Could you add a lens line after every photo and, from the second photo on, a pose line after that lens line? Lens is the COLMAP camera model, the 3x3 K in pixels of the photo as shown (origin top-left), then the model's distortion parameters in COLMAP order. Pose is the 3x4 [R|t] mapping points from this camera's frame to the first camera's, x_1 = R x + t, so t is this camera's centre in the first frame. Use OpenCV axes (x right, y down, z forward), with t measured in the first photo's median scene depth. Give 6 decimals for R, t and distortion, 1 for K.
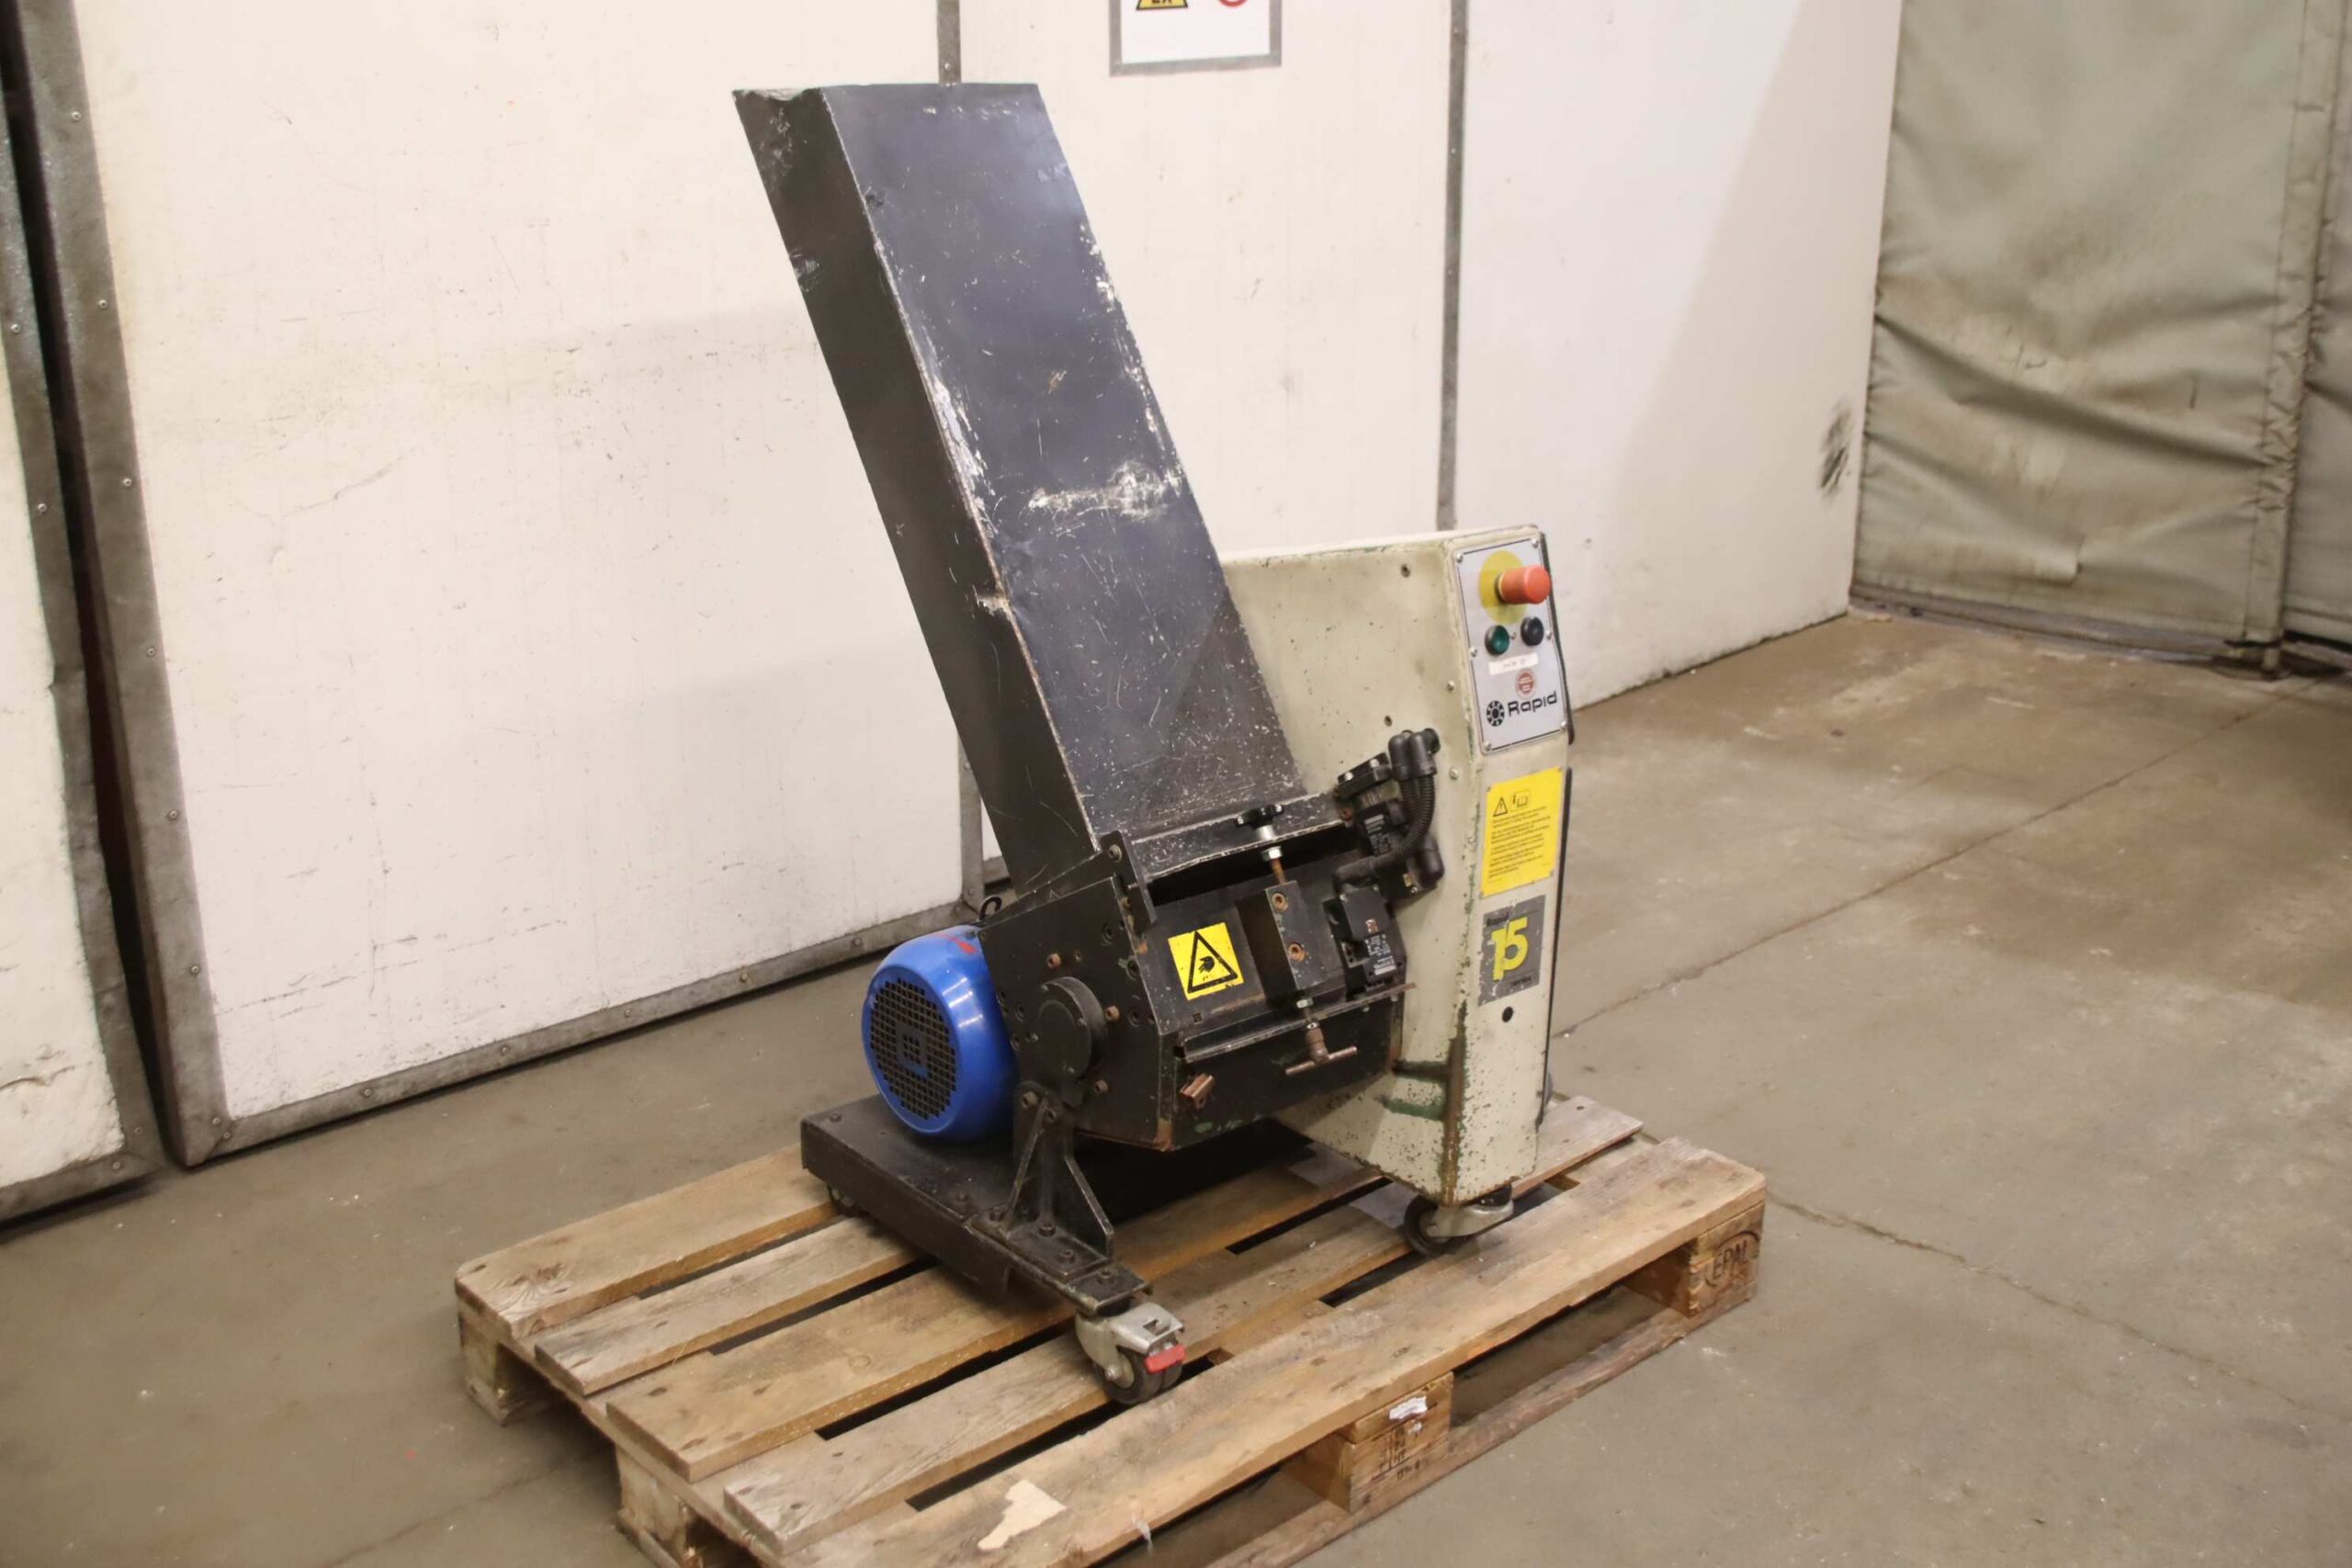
lens RADIAL K [[2564.3, 0, 1176.0], [0, 2564.3, 784.0], [0, 0, 1]] dist [-0.095998, 0.239808]
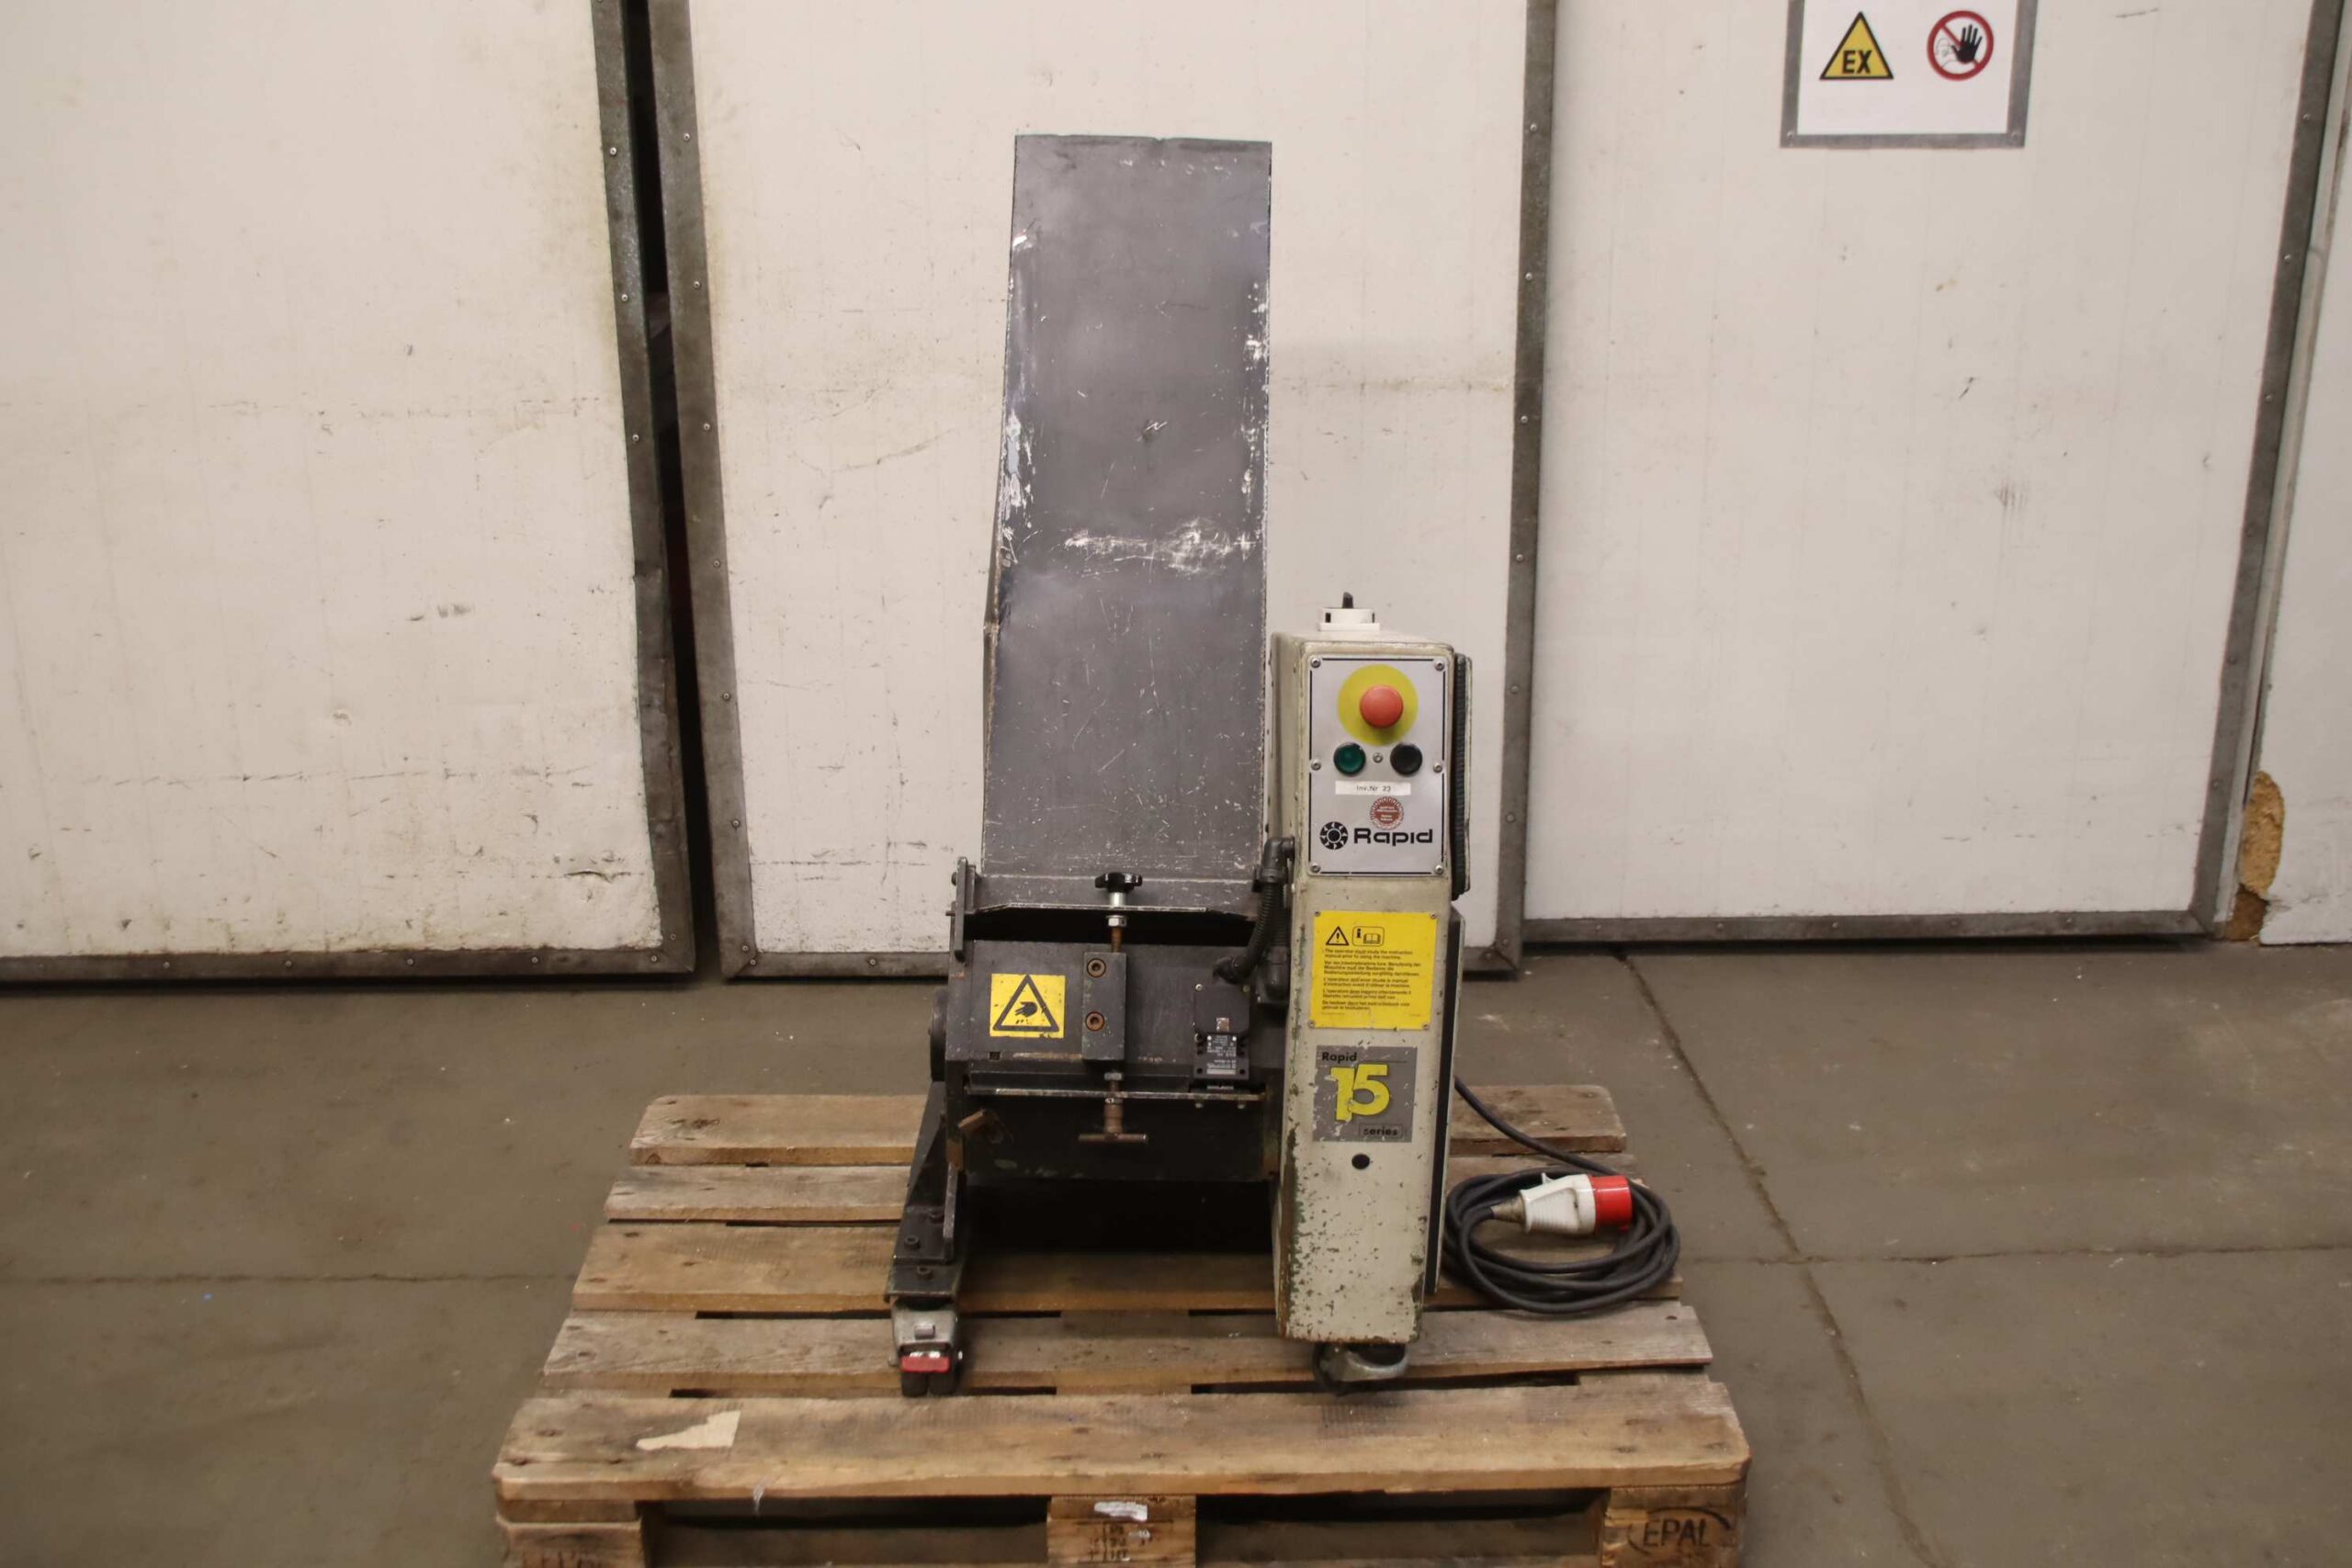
lens RADIAL K [[2367.9, 0, 1176.0], [0, 2367.9, 784.0], [0, 0, 1]] dist [-0.115598, 0.169139]
pose [[0.751544, 0.211871, -0.624734, 0.541243], [-0.210008, 0.974592, 0.077884, -0.088692], [0.625362, 0.072666, 0.776944, 0.263147]]
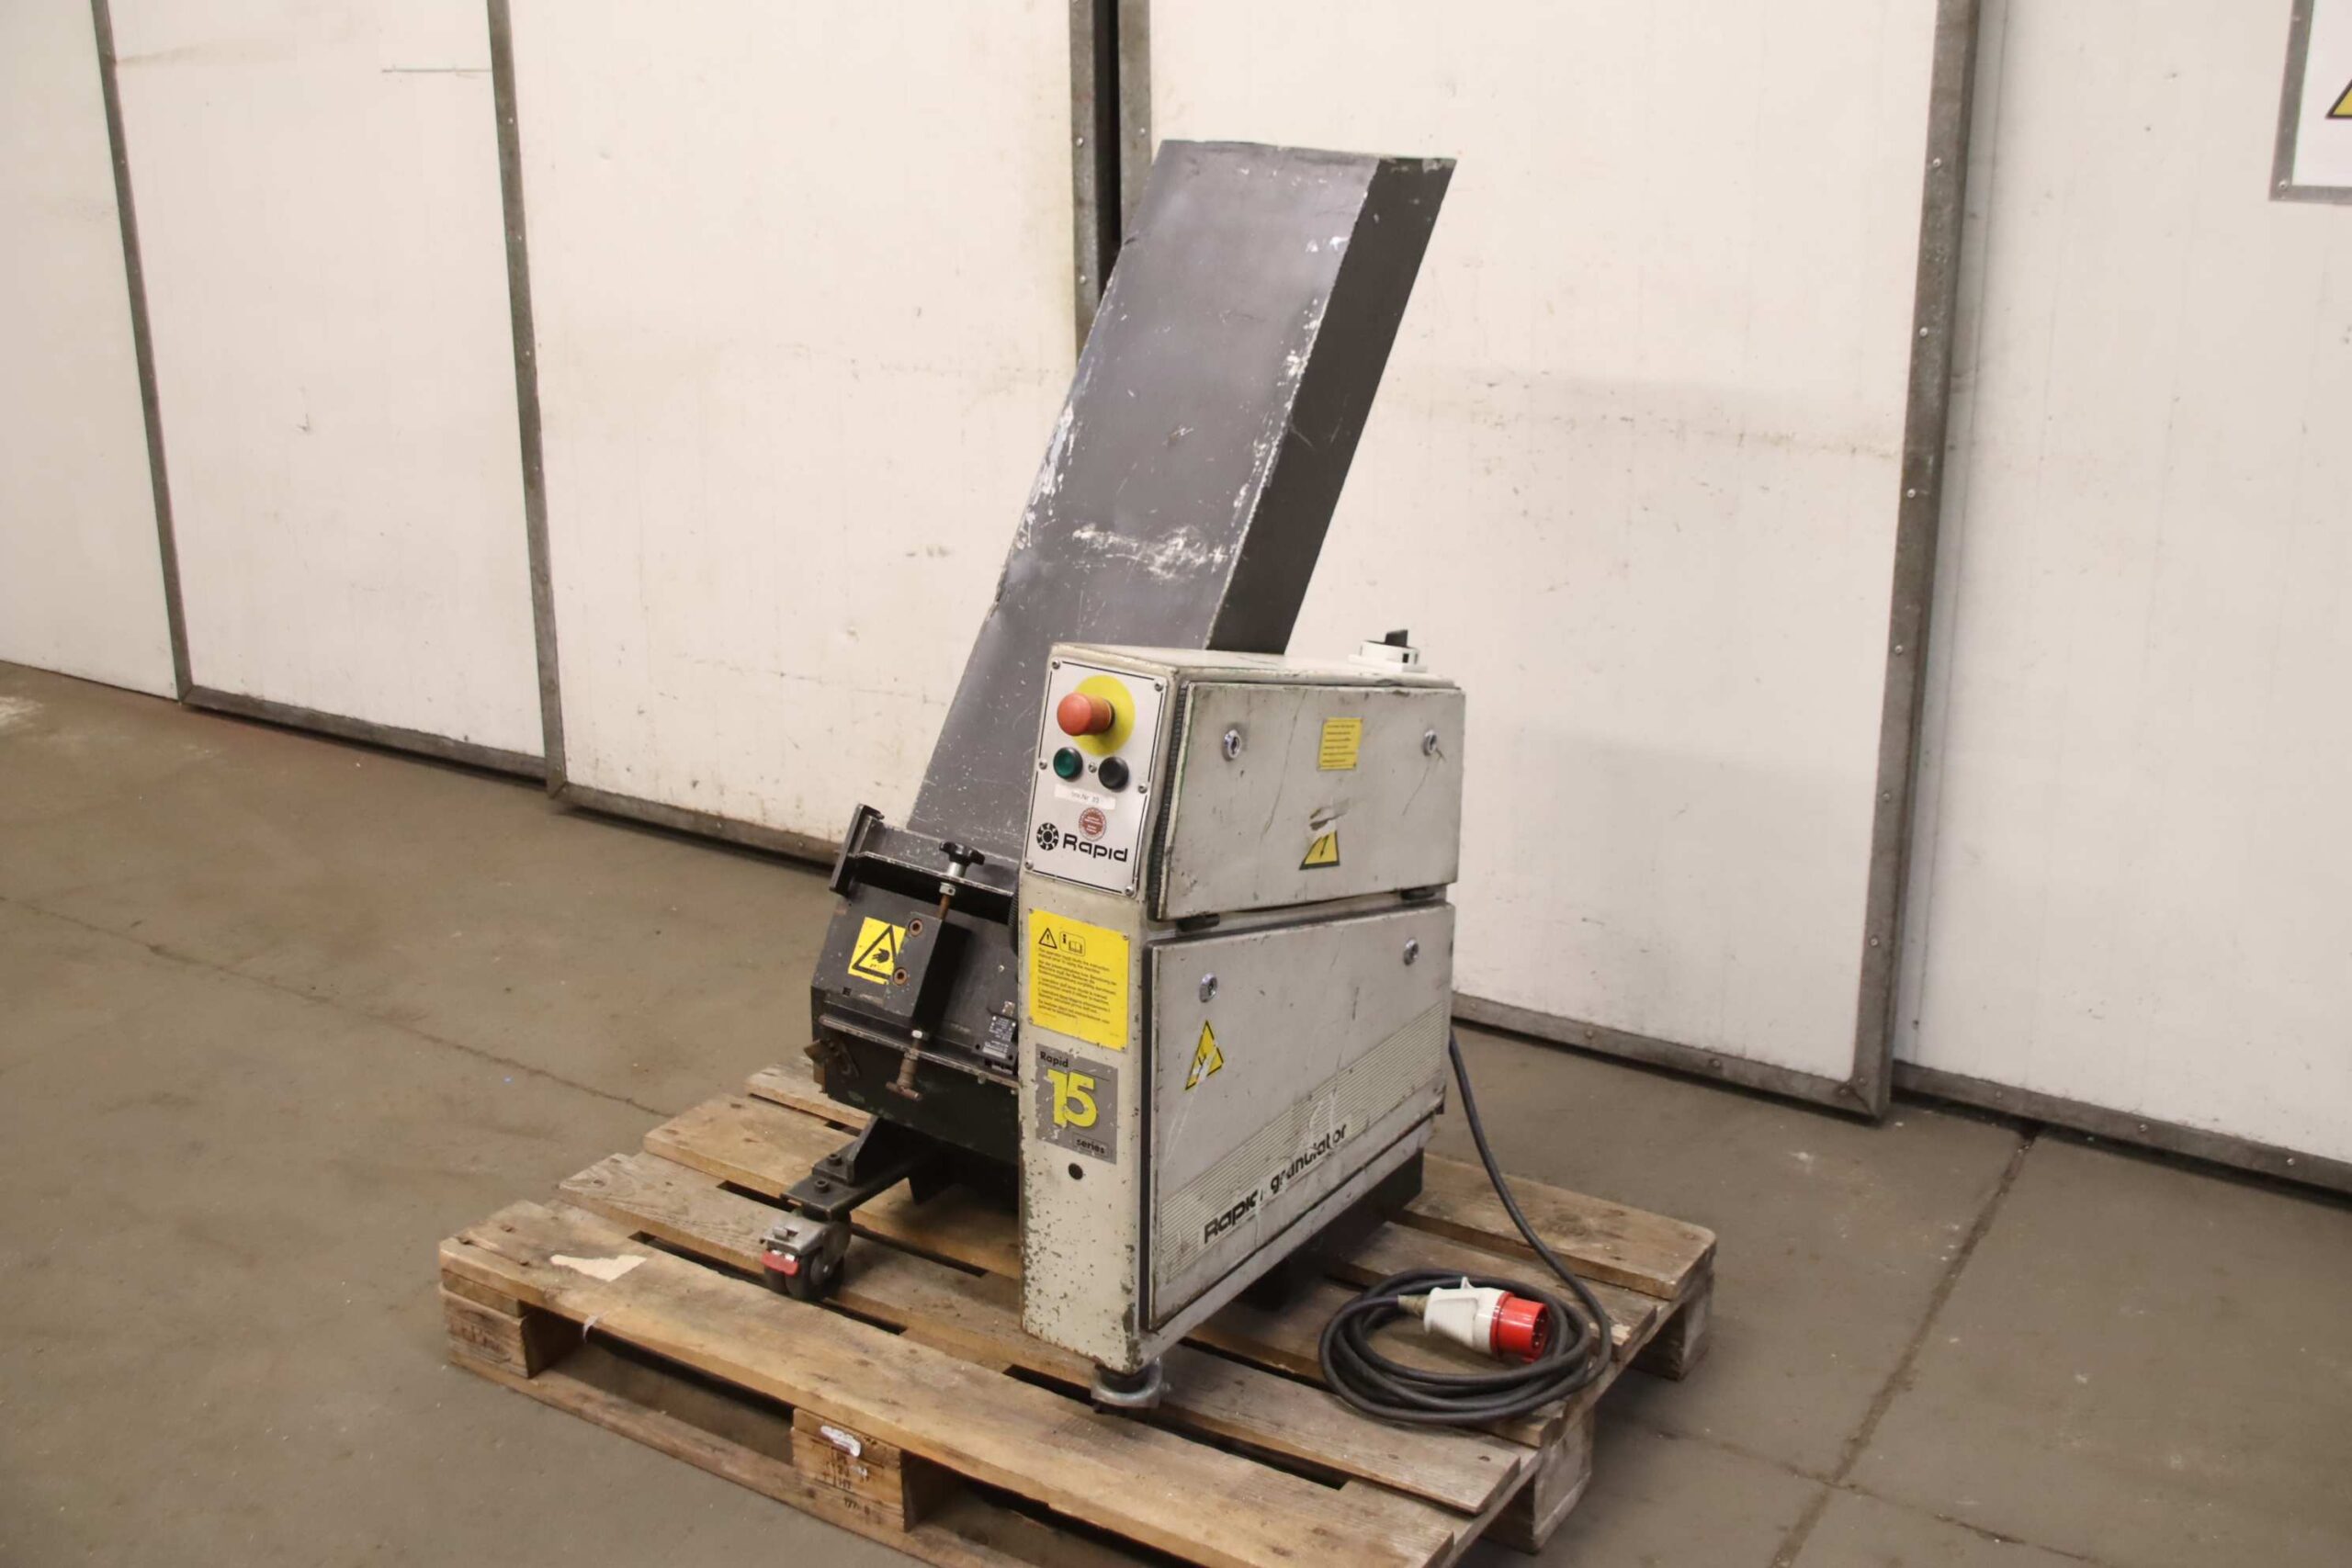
lens RADIAL K [[2480.0, 0, 1176.0], [0, 2480.0, 784.0], [0, 0, 1]] dist [-0.092865, 0.150261]
pose [[0.263286, 0.299438, -0.917070, 0.848604], [-0.314288, 0.925372, 0.211918, -0.222286], [0.912087, 0.232429, 0.337747, 0.647451]]
